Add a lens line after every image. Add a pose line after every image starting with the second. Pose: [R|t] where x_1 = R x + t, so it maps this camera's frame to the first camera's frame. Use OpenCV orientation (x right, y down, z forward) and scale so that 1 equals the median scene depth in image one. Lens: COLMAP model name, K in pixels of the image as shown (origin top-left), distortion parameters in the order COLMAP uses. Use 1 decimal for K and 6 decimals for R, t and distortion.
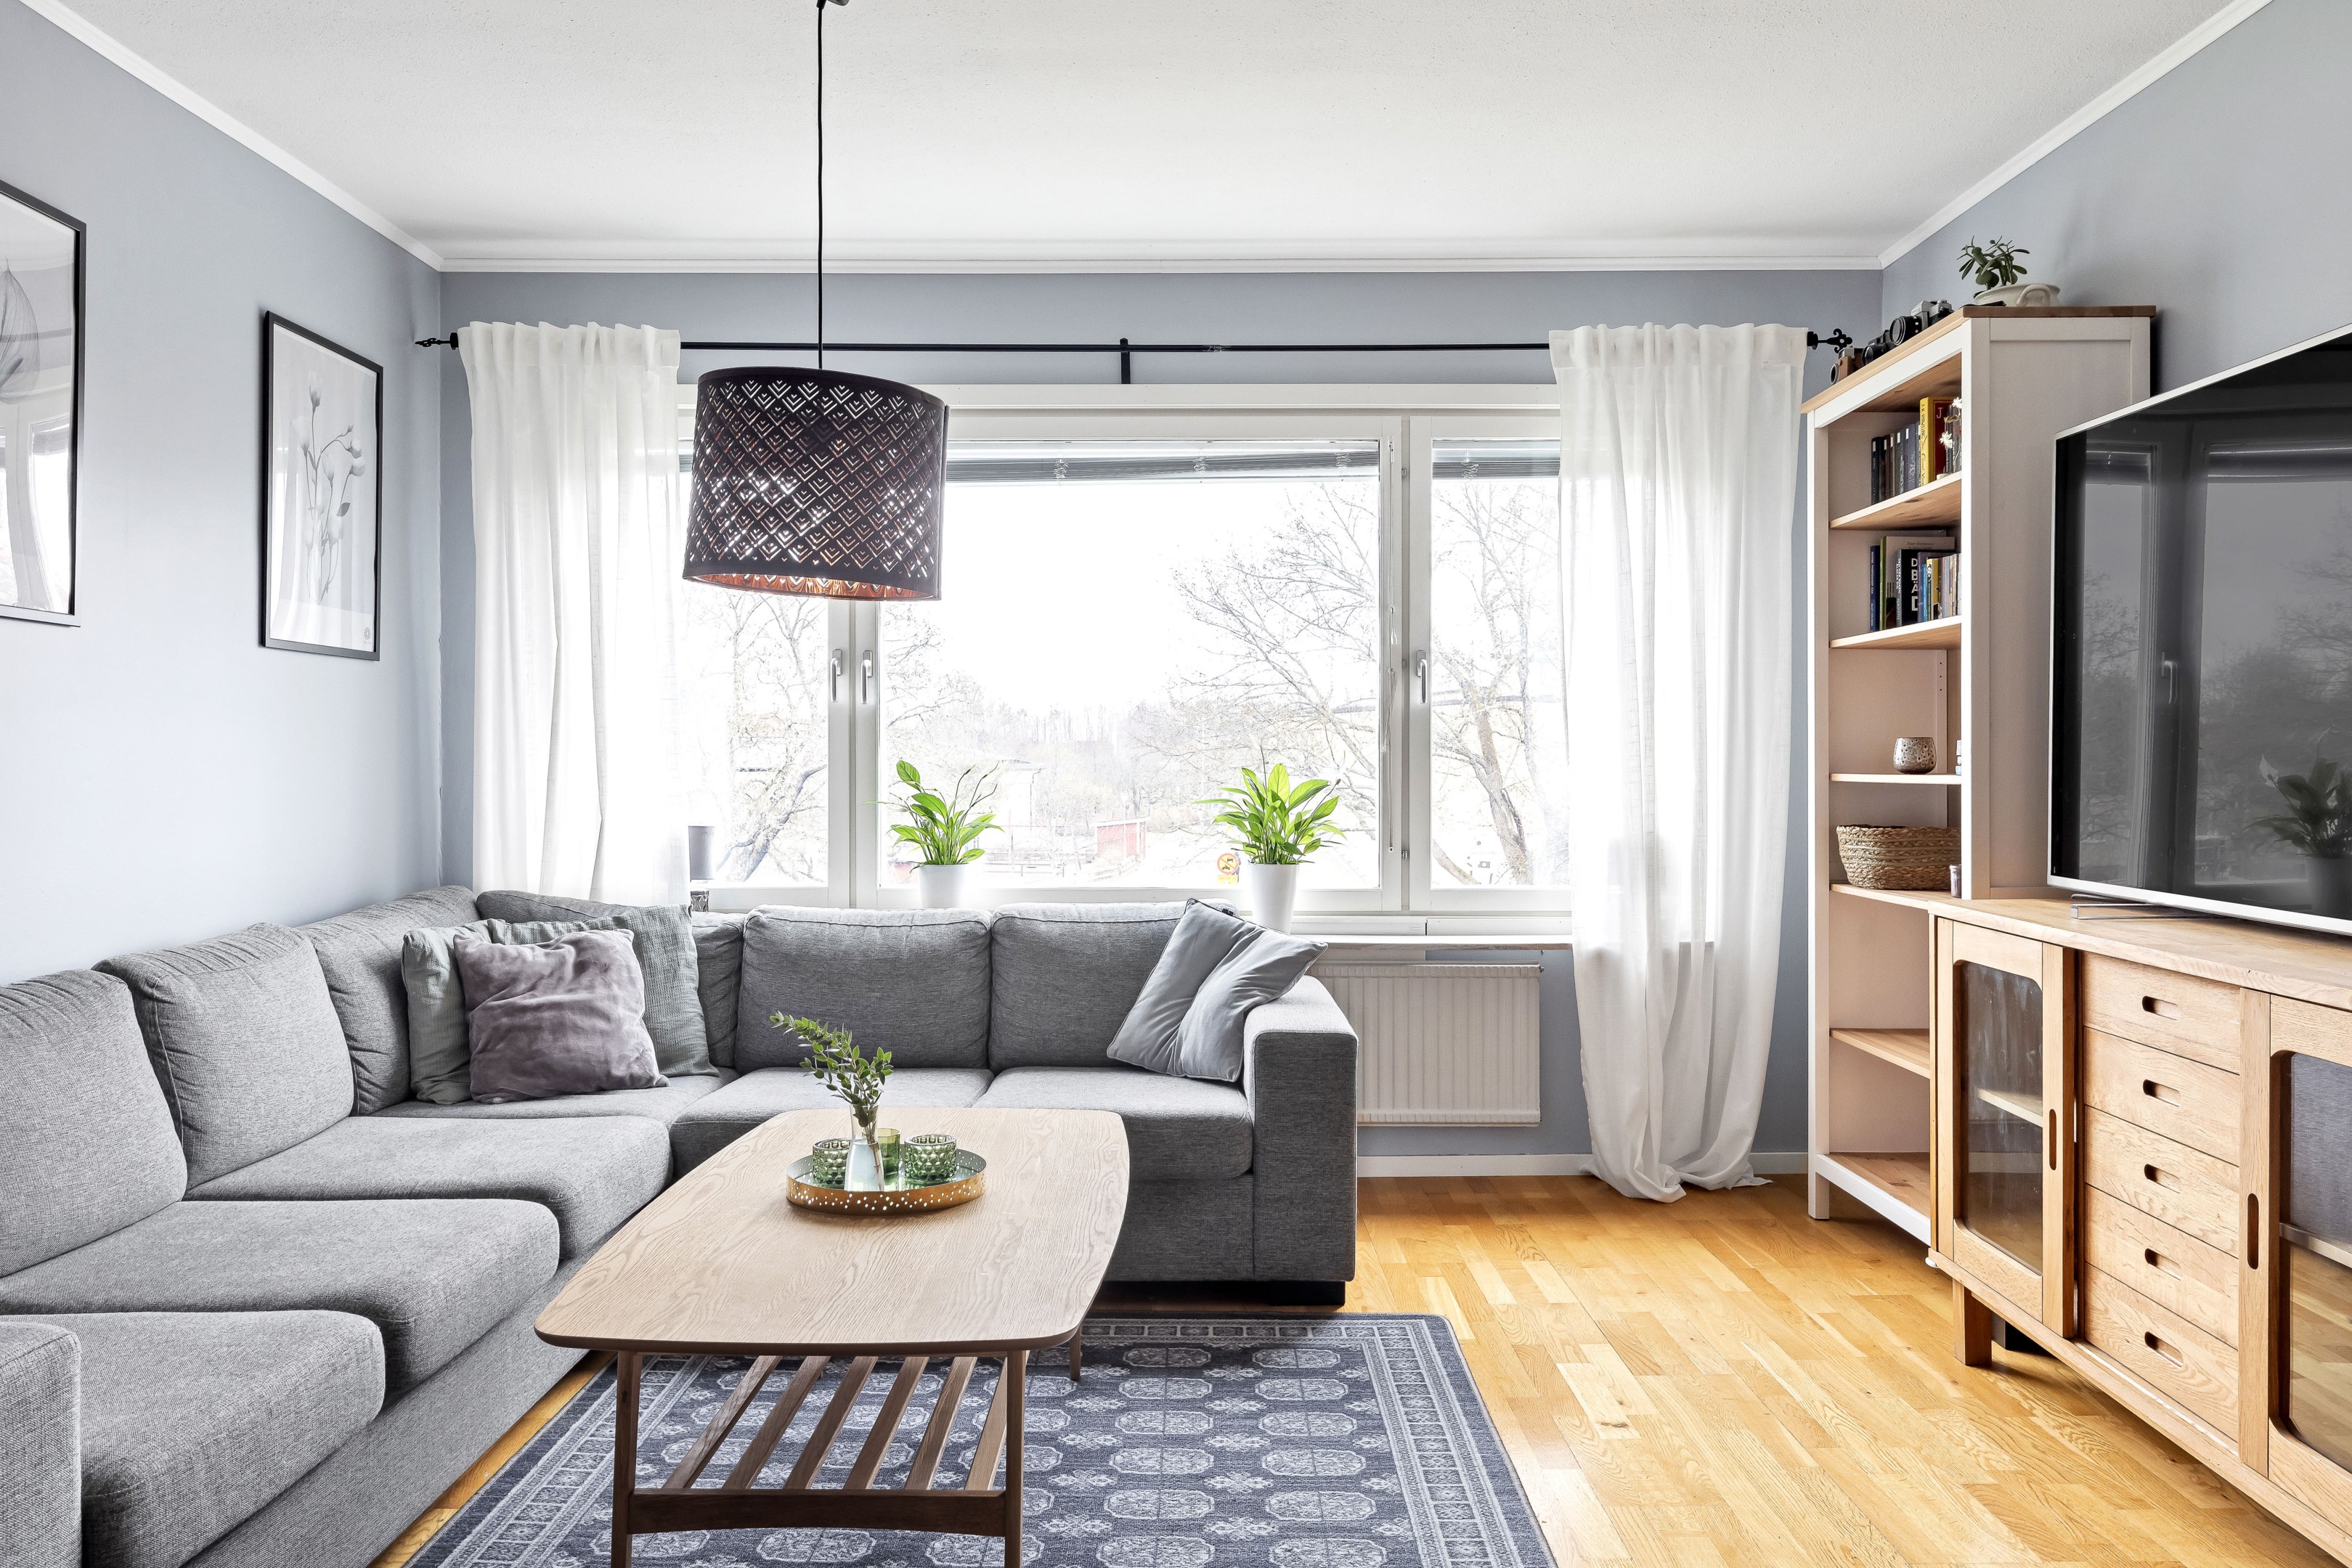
lens RADIAL K [[1701.1, 0, 1172.3], [0, 1701.1, 776.3], [0, 0, 1]] dist [-0.002948, 0.001712]
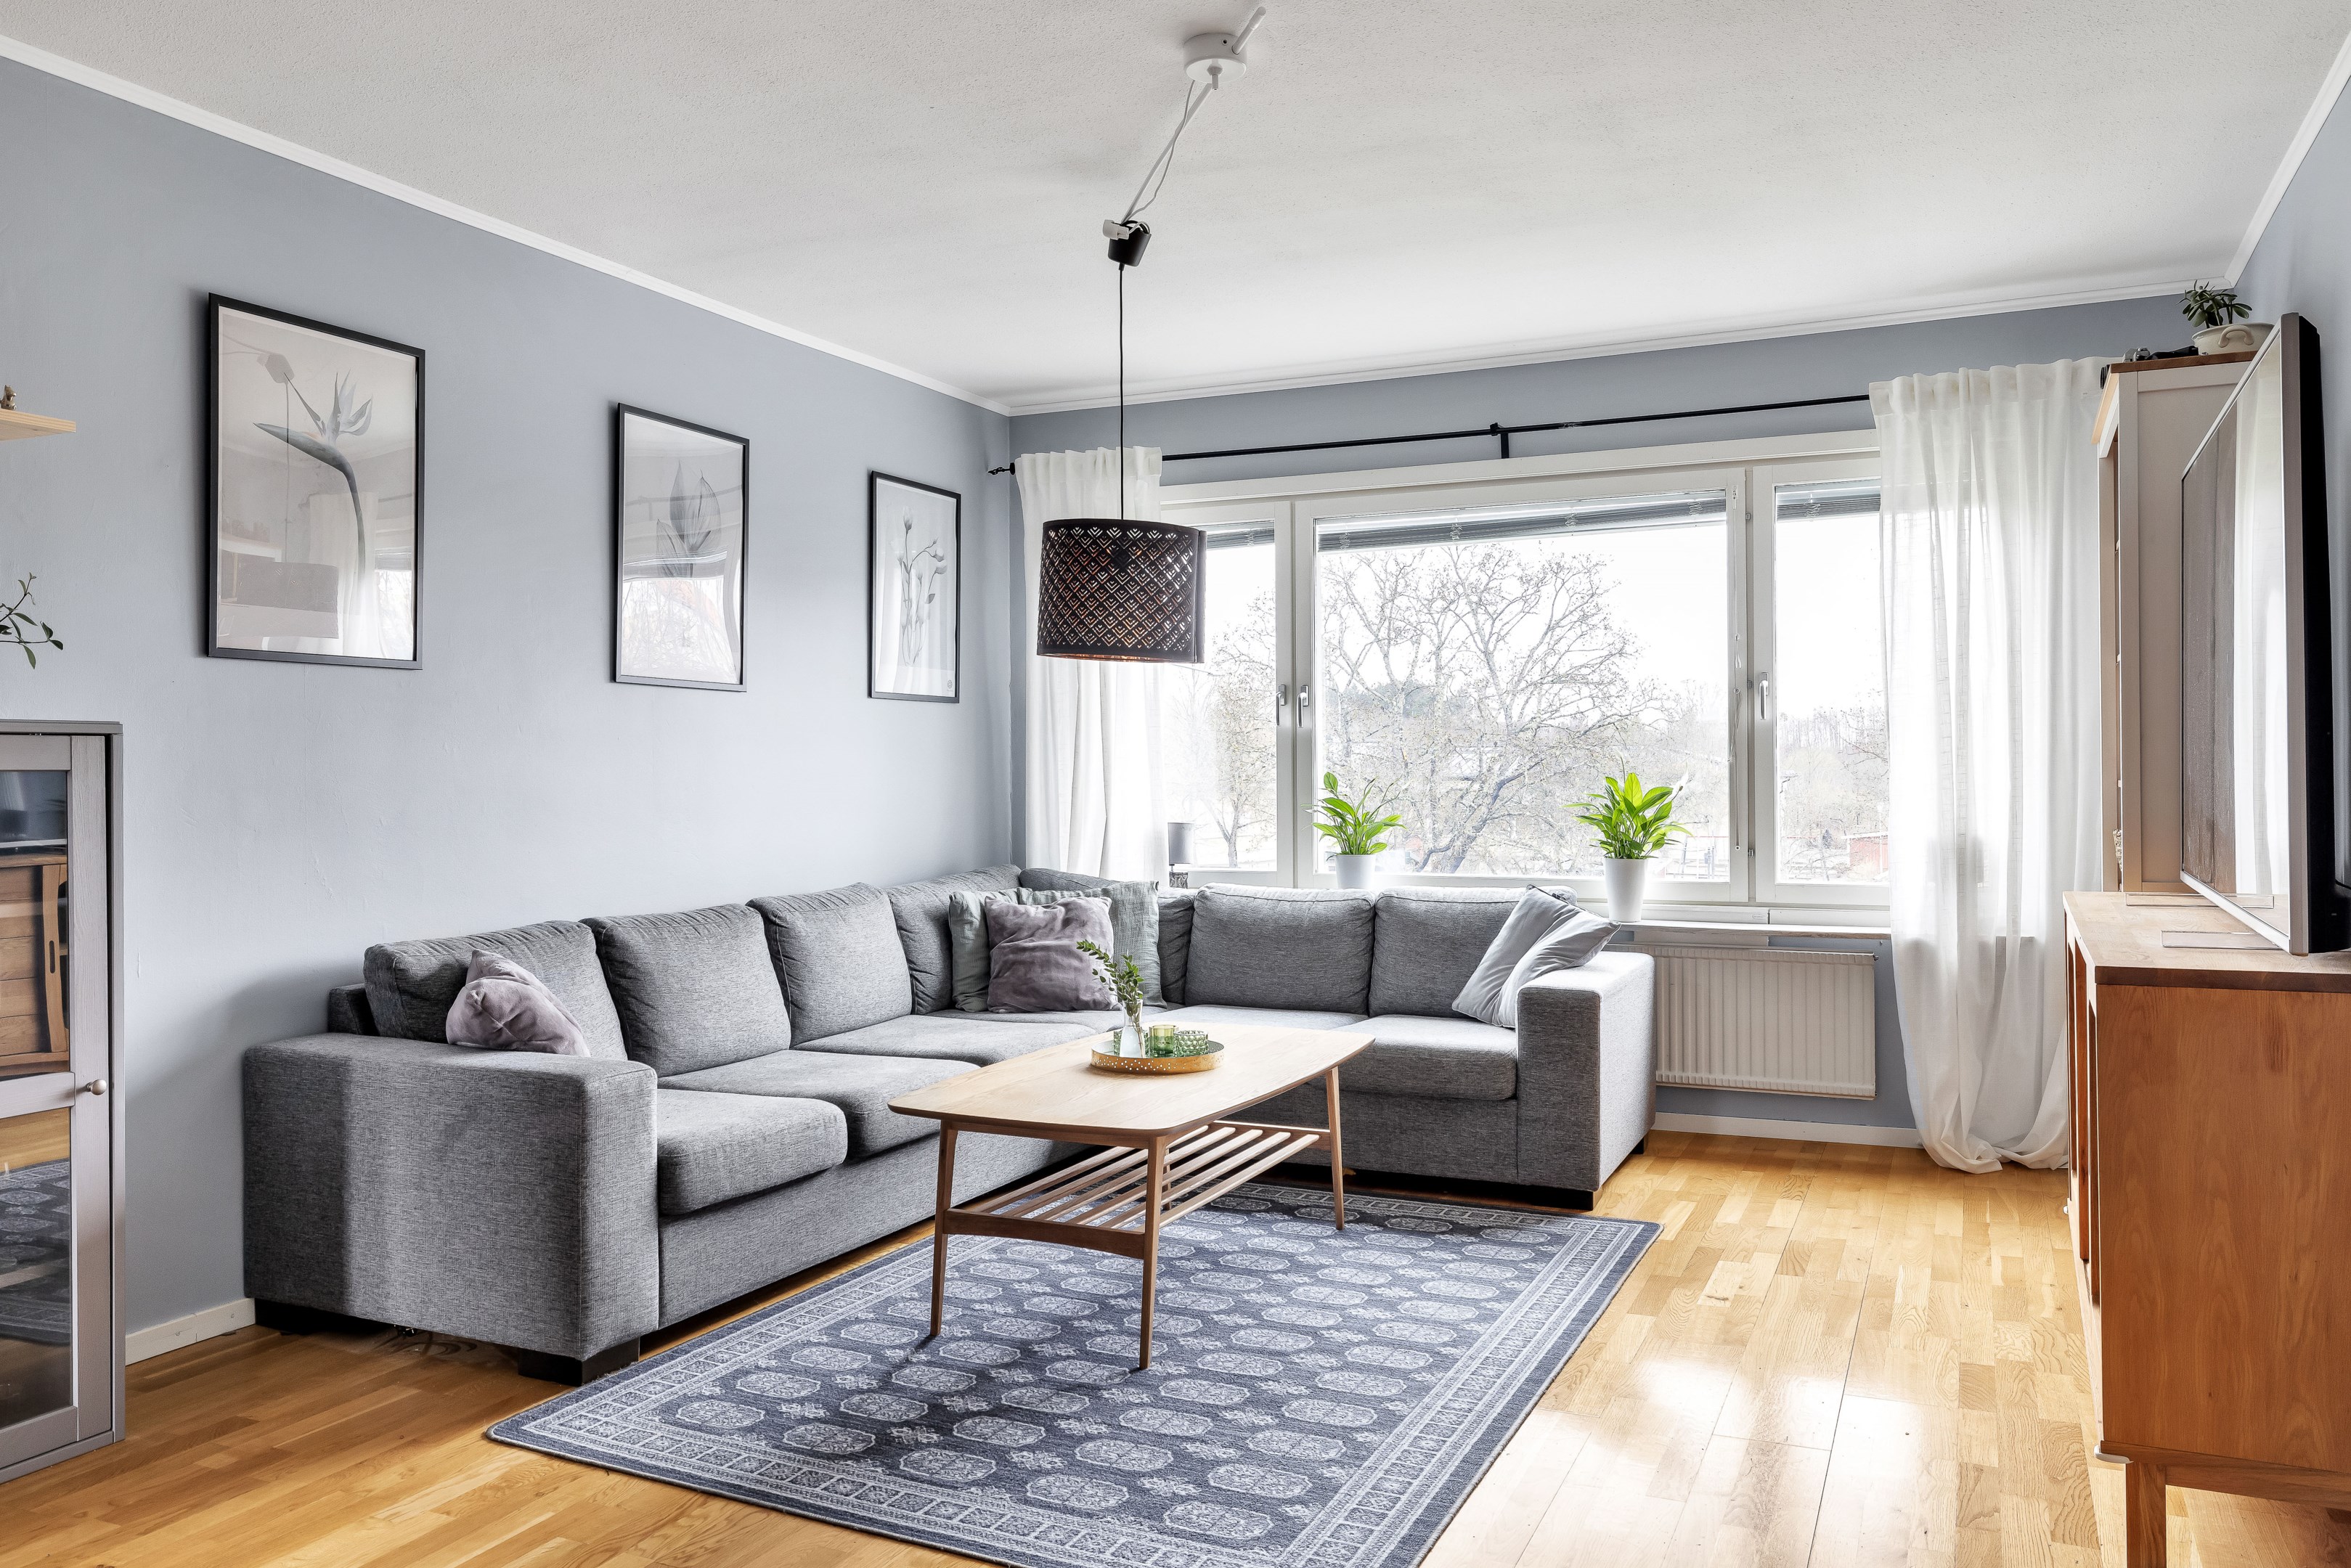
lens RADIAL K [[1700.5, 0, 1169.0], [0, 1700.5, 780.0], [0, 0, 1]] dist [-0.002948, 0.001712]
pose [[0.910866, -0.003191, -0.412691, 0.287638], [0.001968, 0.999992, -0.003388, 0.000764], [0.412698, 0.002274, 0.910865, -0.220981]]
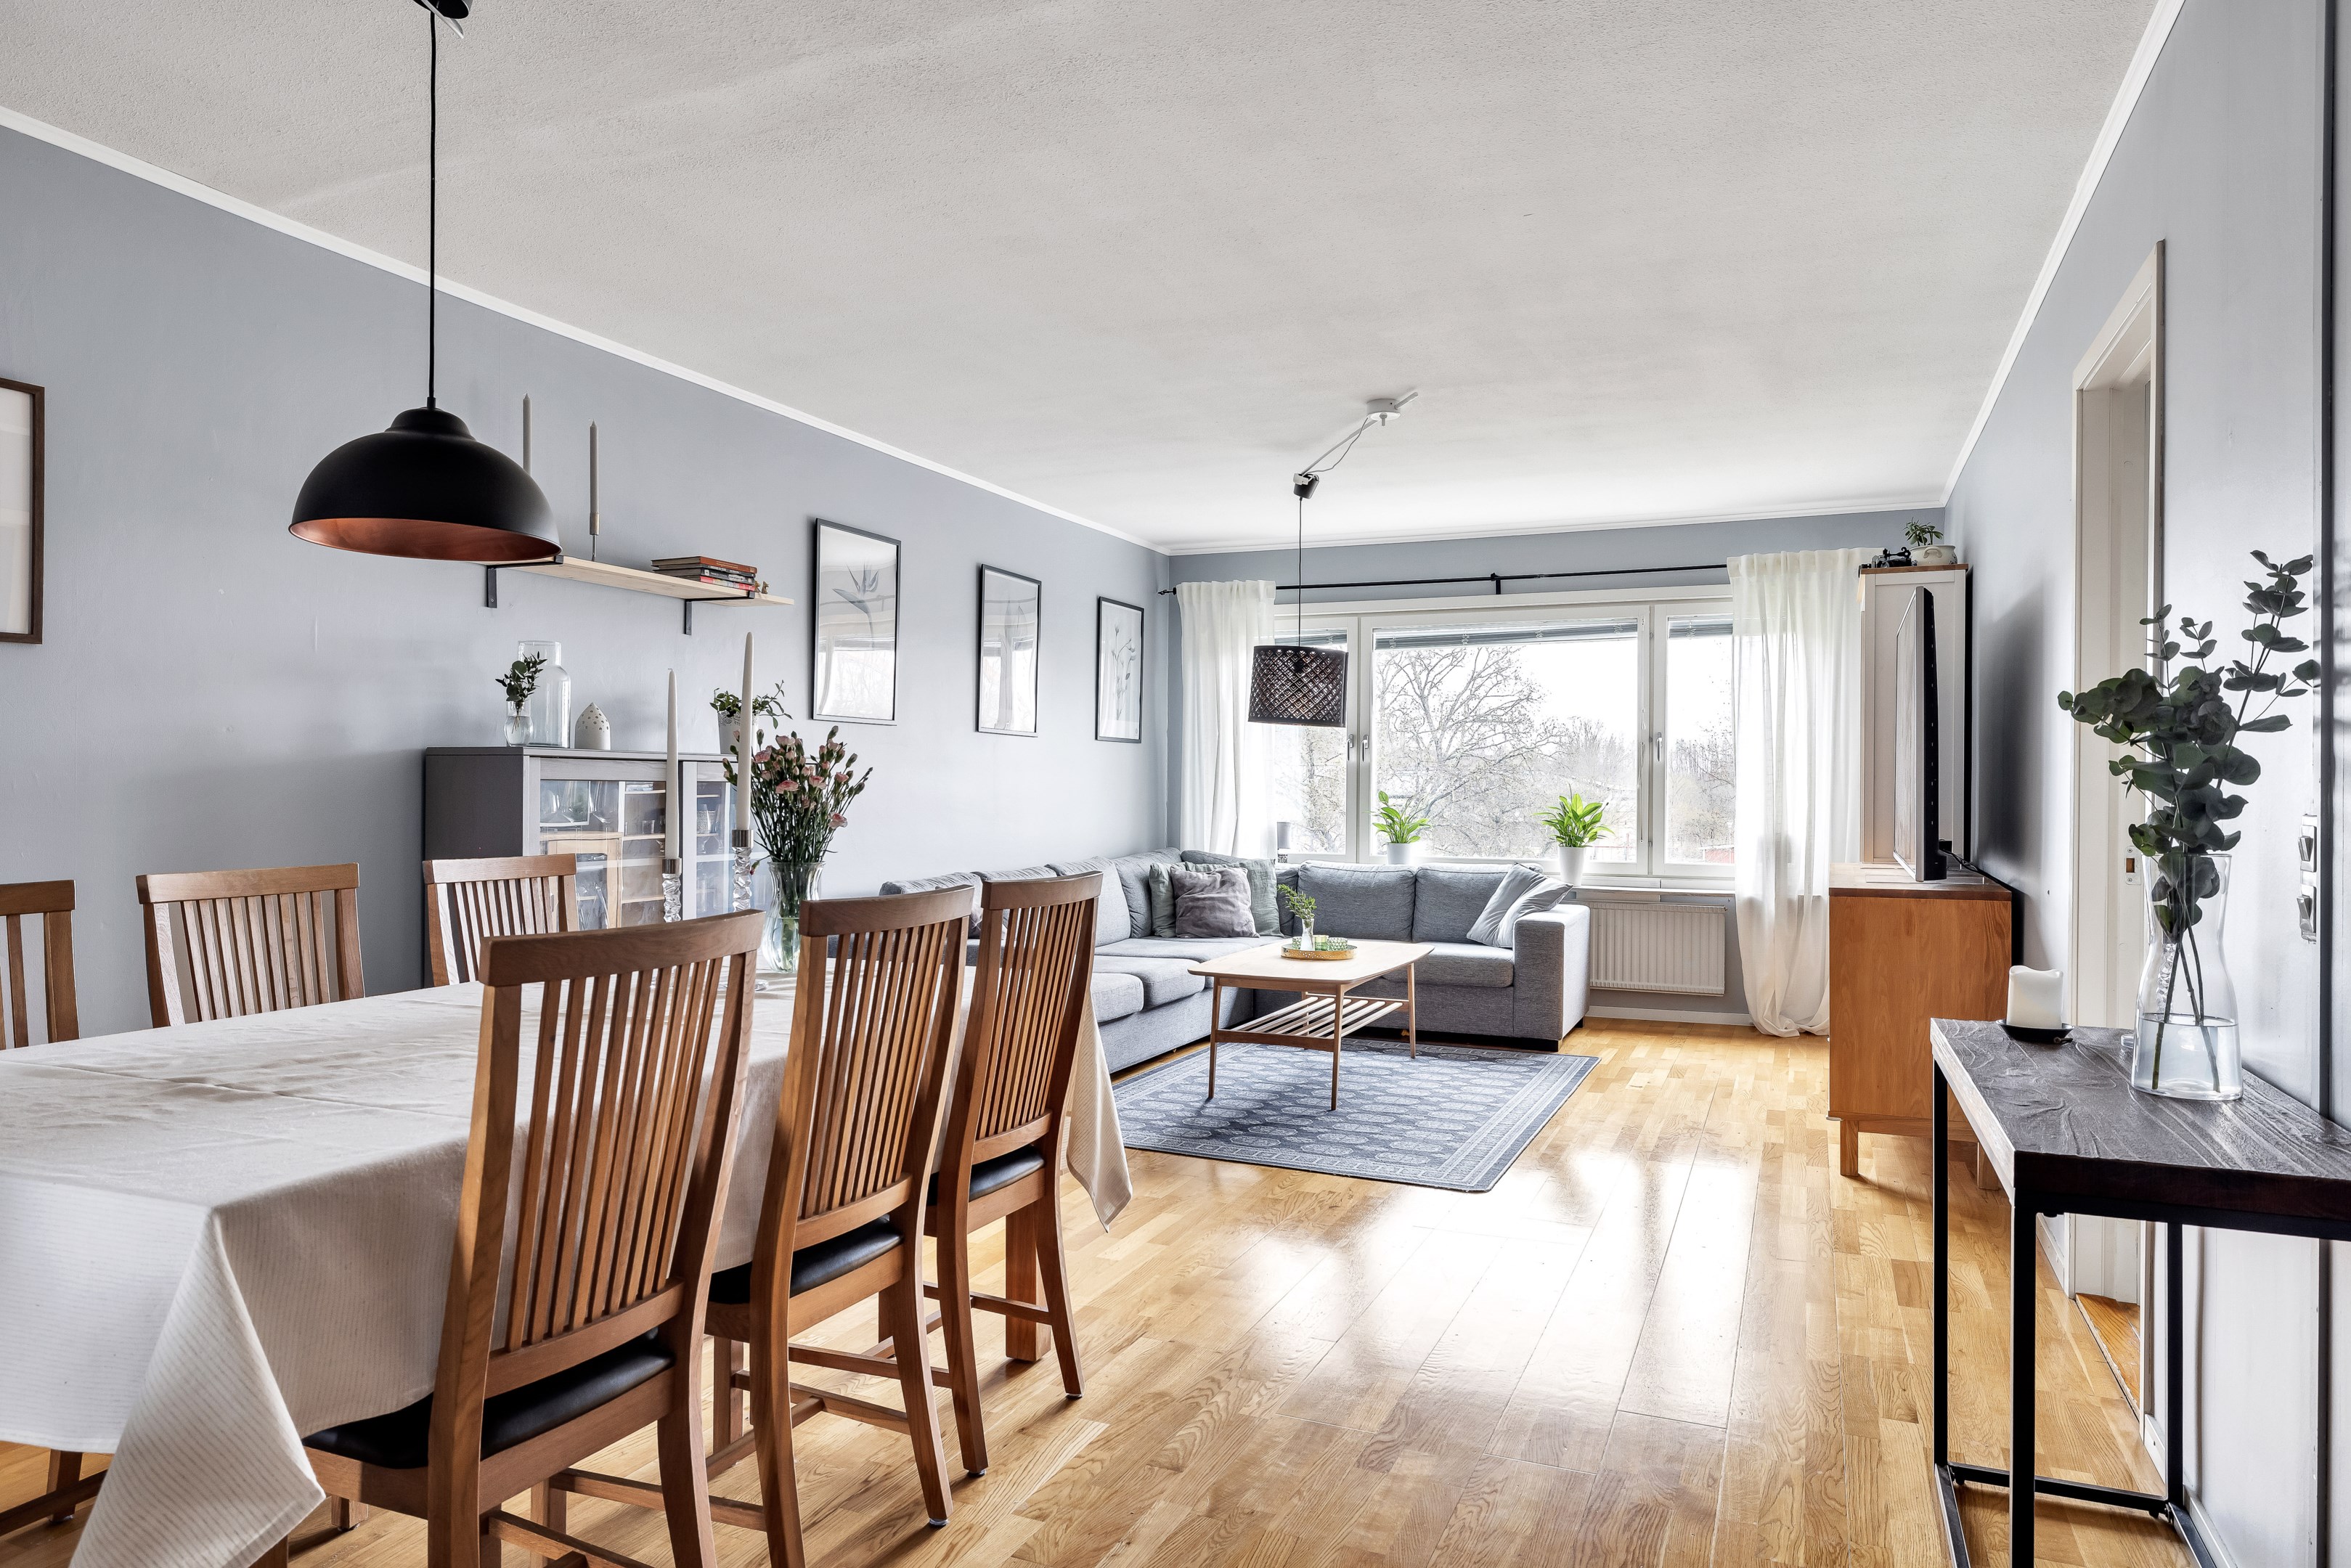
lens RADIAL K [[1402.9, 0, 1175.2], [0, 1402.9, 803.2], [0, 0, 1]] dist [-0.004499, 0.001156]
pose [[0.918549, 0.010299, -0.395172, 0.301221], [-0.010261, 0.999945, 0.002209, 0.004429], [0.395173, 0.002026, 0.918604, -0.670846]]
